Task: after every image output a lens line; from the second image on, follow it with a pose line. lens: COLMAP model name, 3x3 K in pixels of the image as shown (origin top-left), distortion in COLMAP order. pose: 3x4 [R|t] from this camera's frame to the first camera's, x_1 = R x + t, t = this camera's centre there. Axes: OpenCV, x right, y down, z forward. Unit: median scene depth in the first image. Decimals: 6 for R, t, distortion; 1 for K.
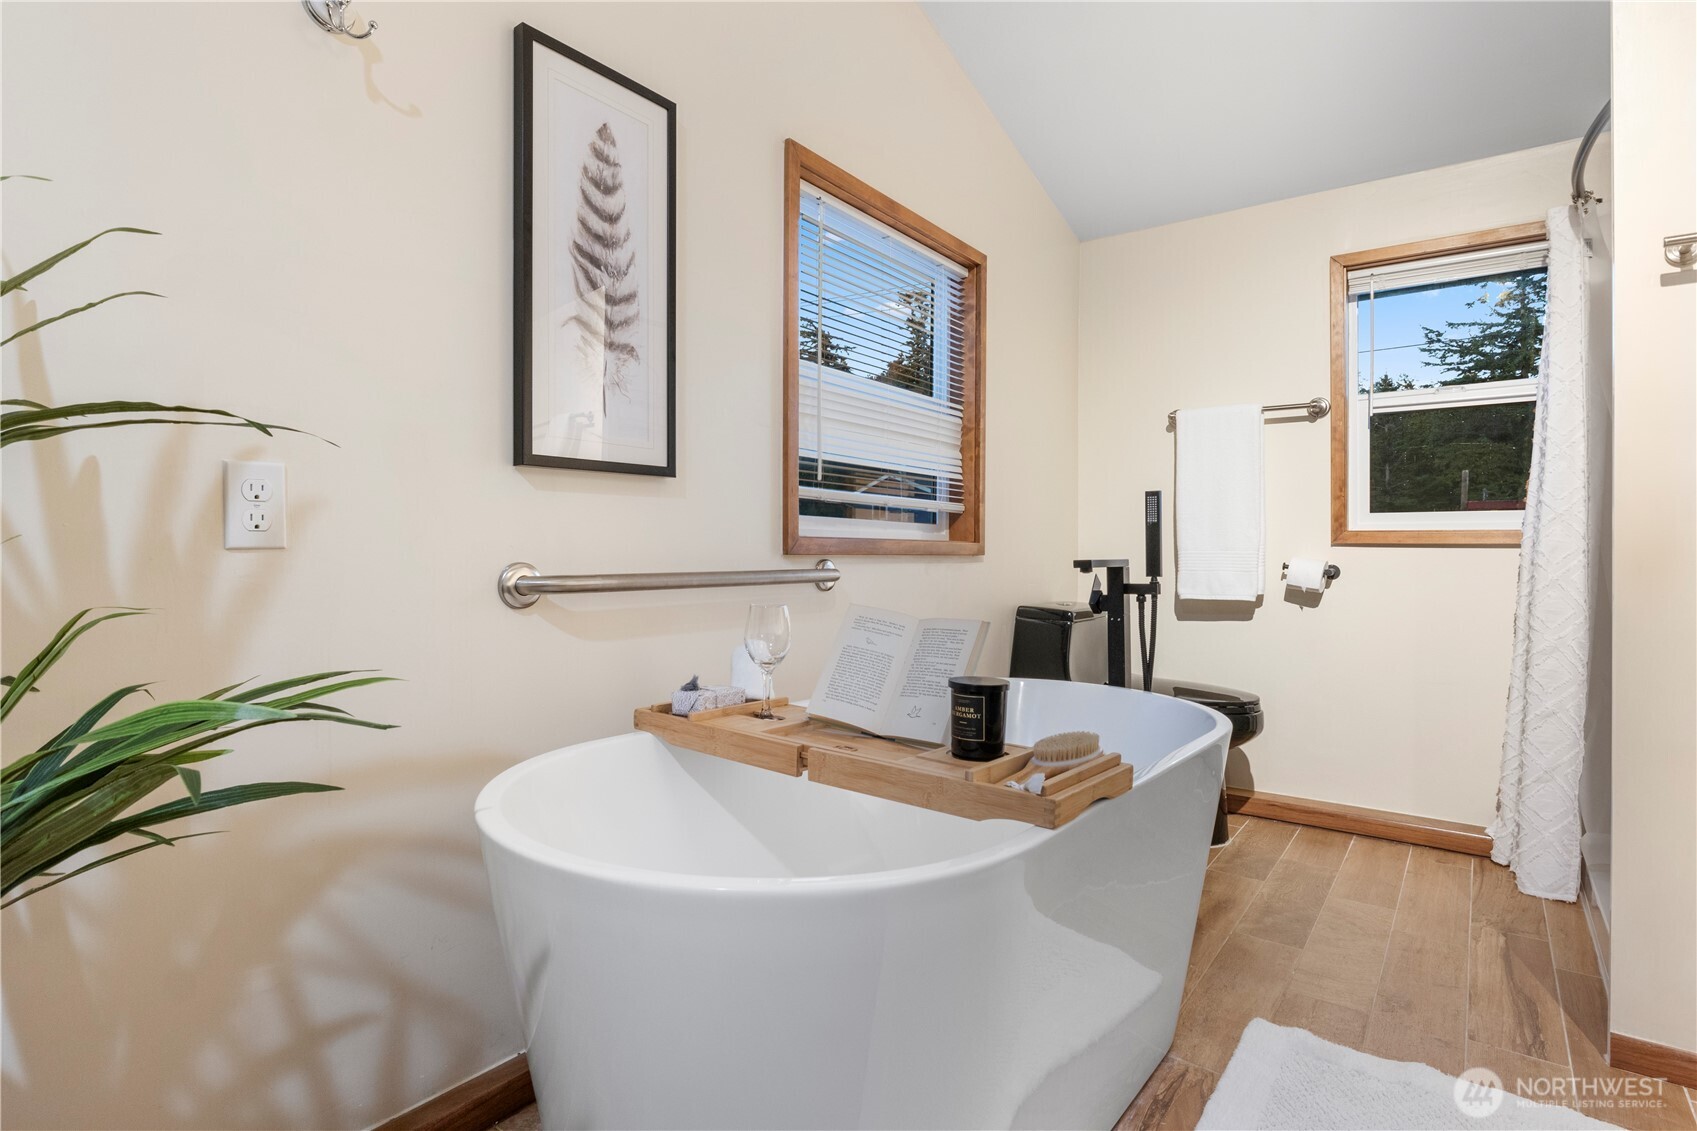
lens RADIAL K [[863.7, 0, 852.4], [0, 863.7, 533.4], [0, 0, 1]] dist [-0.000997, -0.000668]
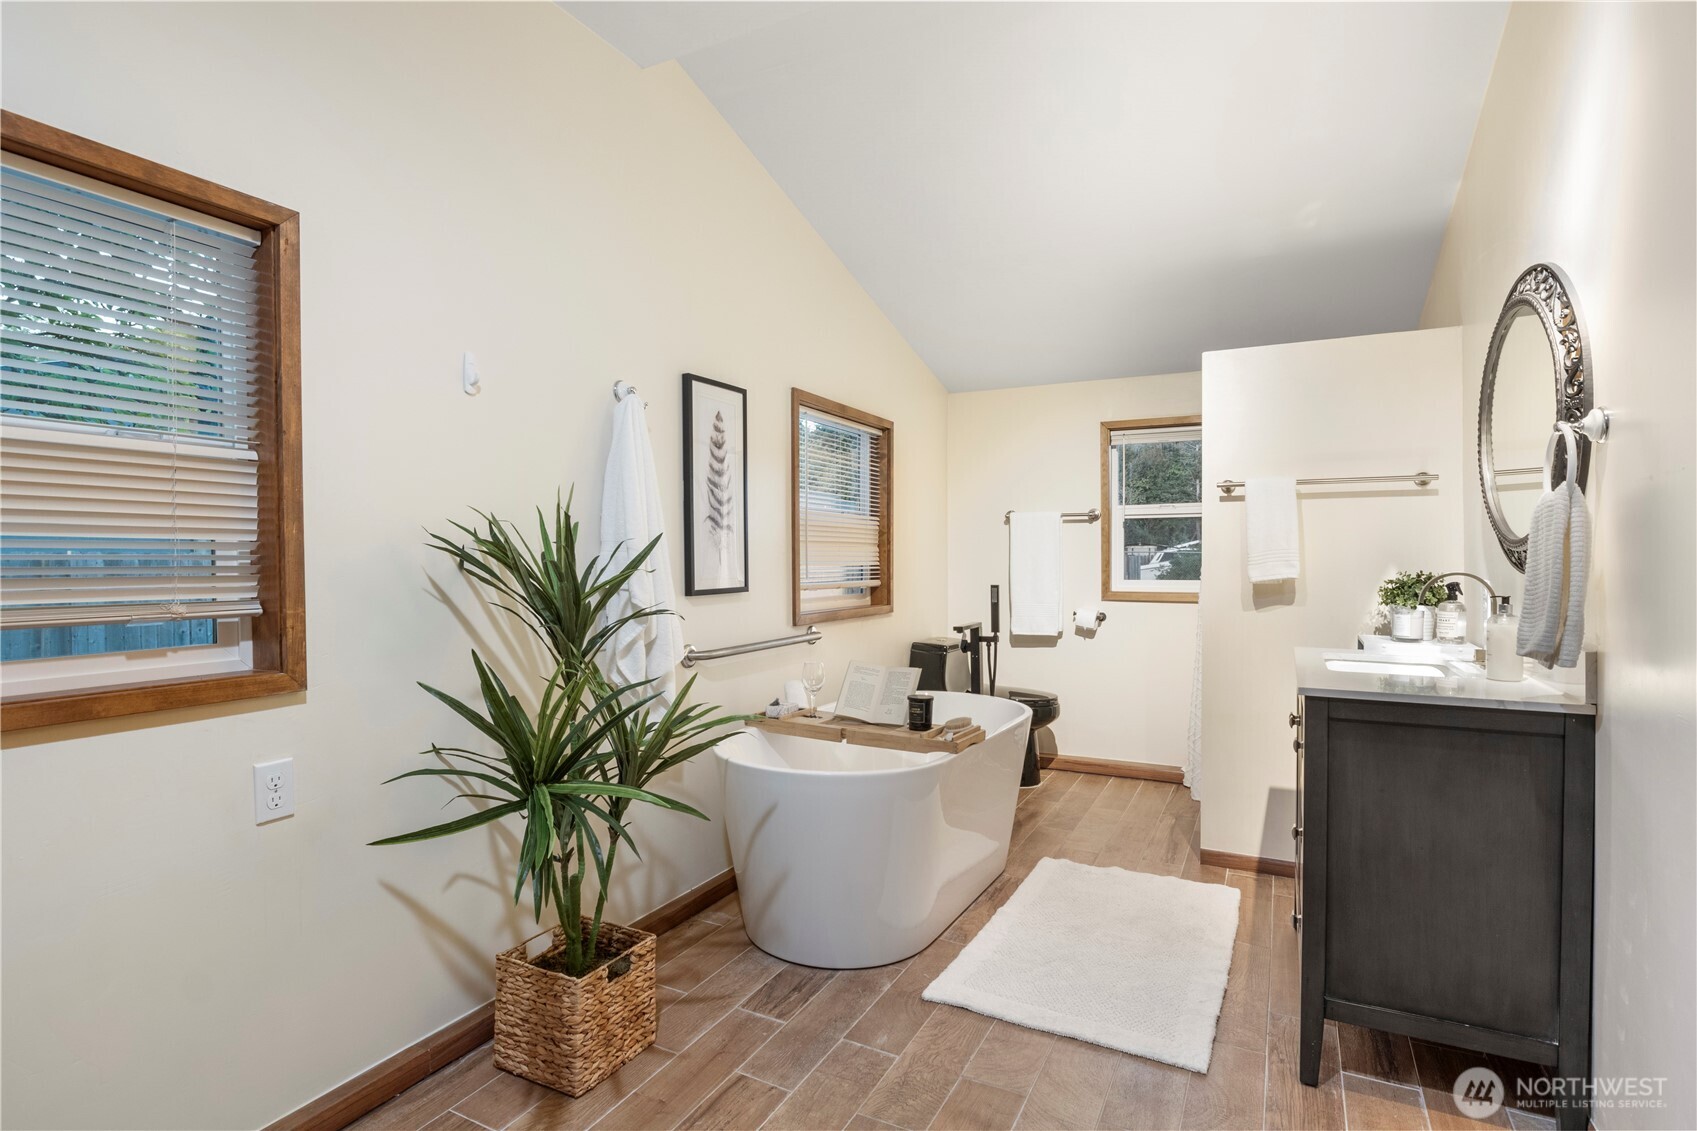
lens RADIAL K [[846.6, 0, 854.3], [0, 846.6, 556.7], [0, 0, 1]] dist [0.000320, -0.000842]
pose [[0.986324, -0.009443, 0.164549, -0.230392], [0.006529, 0.999812, 0.018238, -0.141823], [-0.164691, -0.016914, 0.986200, -0.690578]]
